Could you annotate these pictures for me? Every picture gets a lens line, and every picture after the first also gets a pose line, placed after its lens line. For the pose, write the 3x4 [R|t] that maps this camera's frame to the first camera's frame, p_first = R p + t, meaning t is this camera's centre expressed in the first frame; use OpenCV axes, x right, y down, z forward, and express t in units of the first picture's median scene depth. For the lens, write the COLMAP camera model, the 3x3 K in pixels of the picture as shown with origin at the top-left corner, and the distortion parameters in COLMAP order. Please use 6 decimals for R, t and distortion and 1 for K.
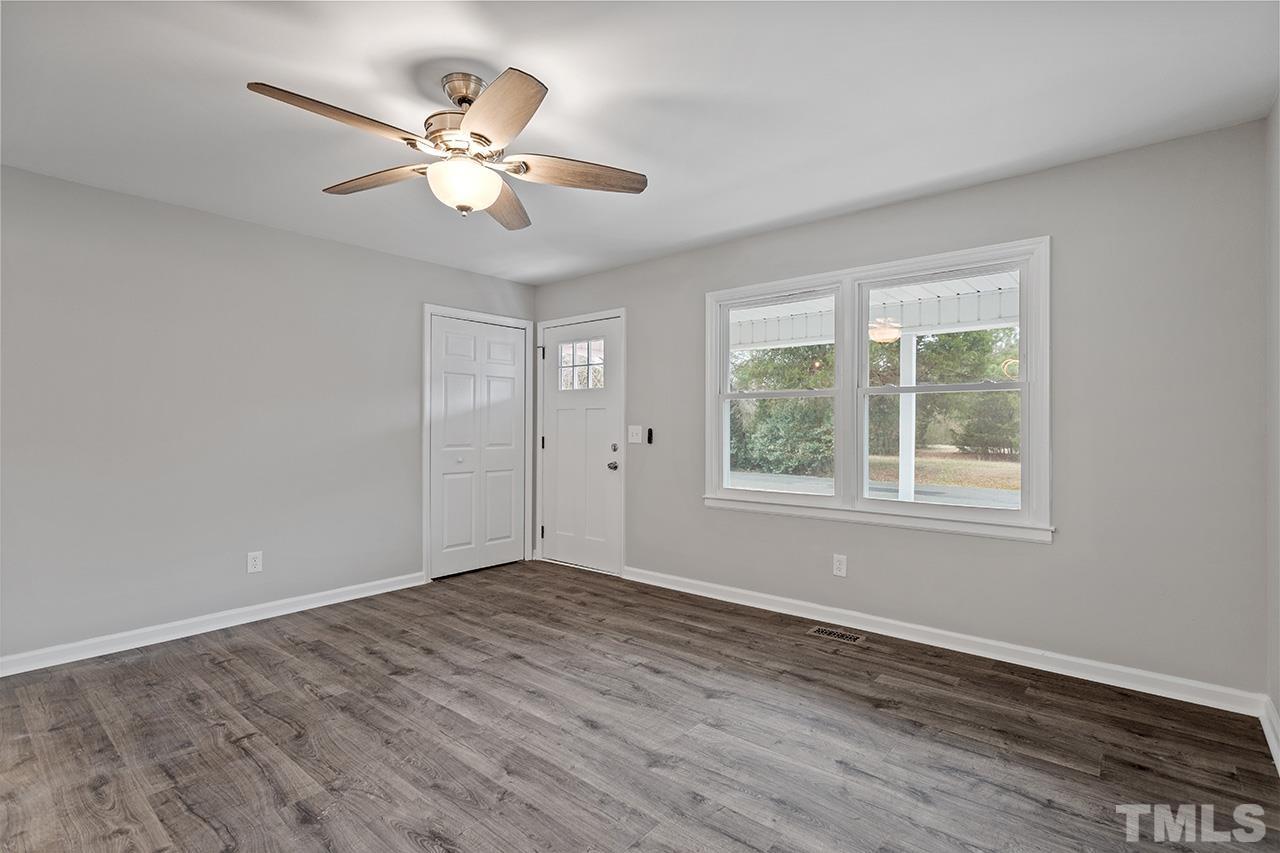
lens RADIAL K [[627.9, 0, 665.2], [0, 627.9, 423.3], [0, 0, 1]] dist [0.001893, 0.000224]
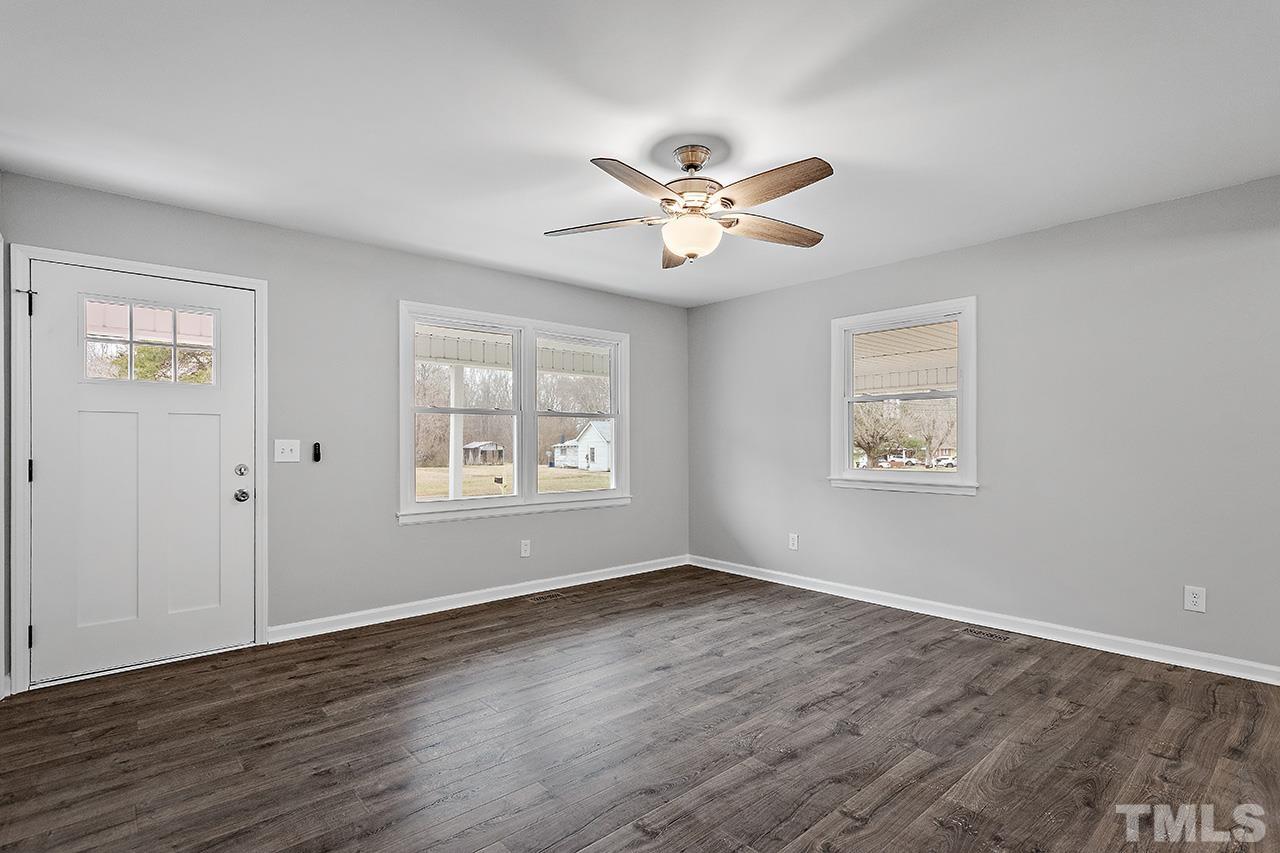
lens RADIAL K [[570.5, 0, 690.6], [0, 570.5, 442.0], [0, 0, 1]] dist [0.001028, 0.000233]
pose [[0.128593, -0.003018, 0.991693, -1.015638], [-0.003167, 0.999989, 0.003454, 0.004260], [-0.991692, -0.003585, 0.128582, 0.627251]]
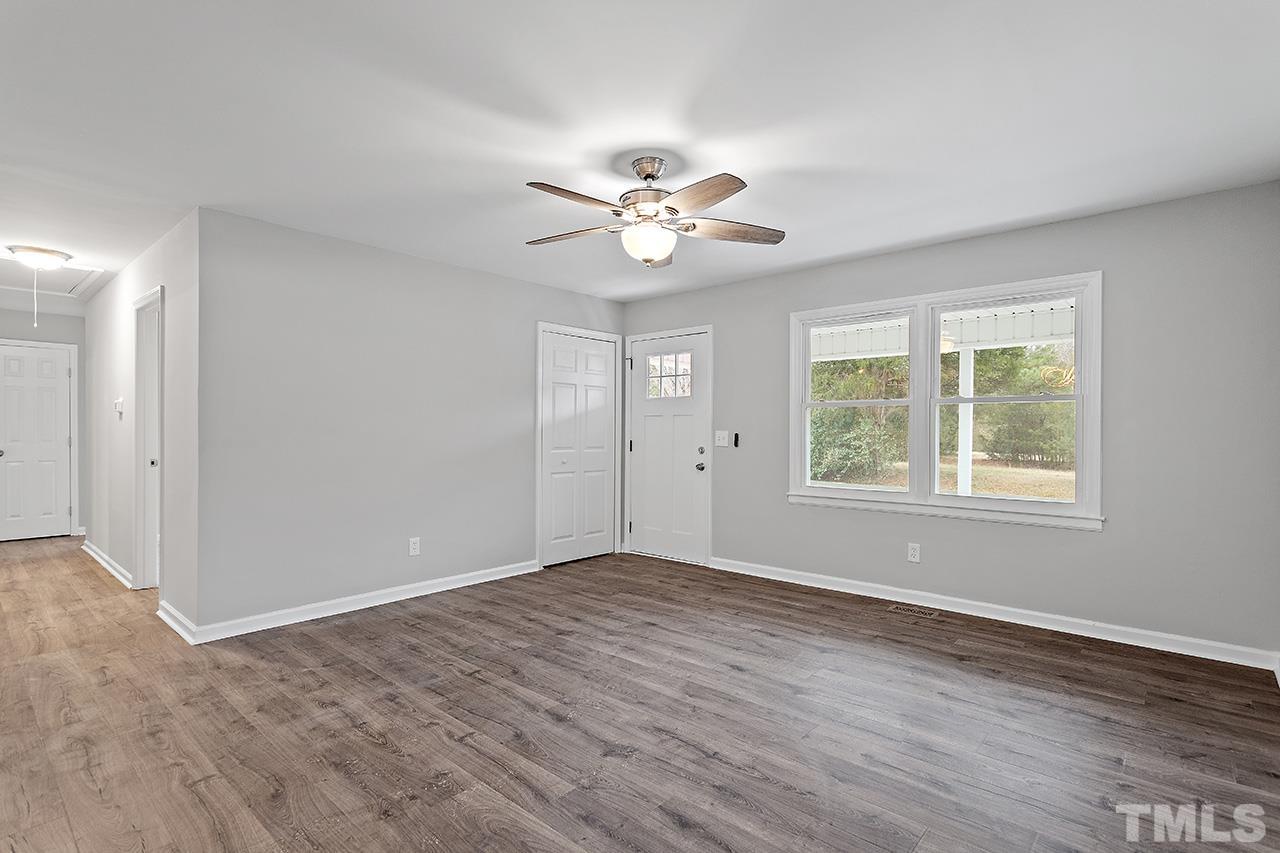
lens RADIAL K [[656.5, 0, 672.1], [0, 656.5, 432.1], [0, 0, 1]] dist [-0.000827, 0.001448]
pose [[0.999963, 0.002503, -0.008284, -0.188530], [-0.002454, 0.999980, 0.005812, -0.000388], [0.008299, -0.005791, 0.999949, -0.246852]]
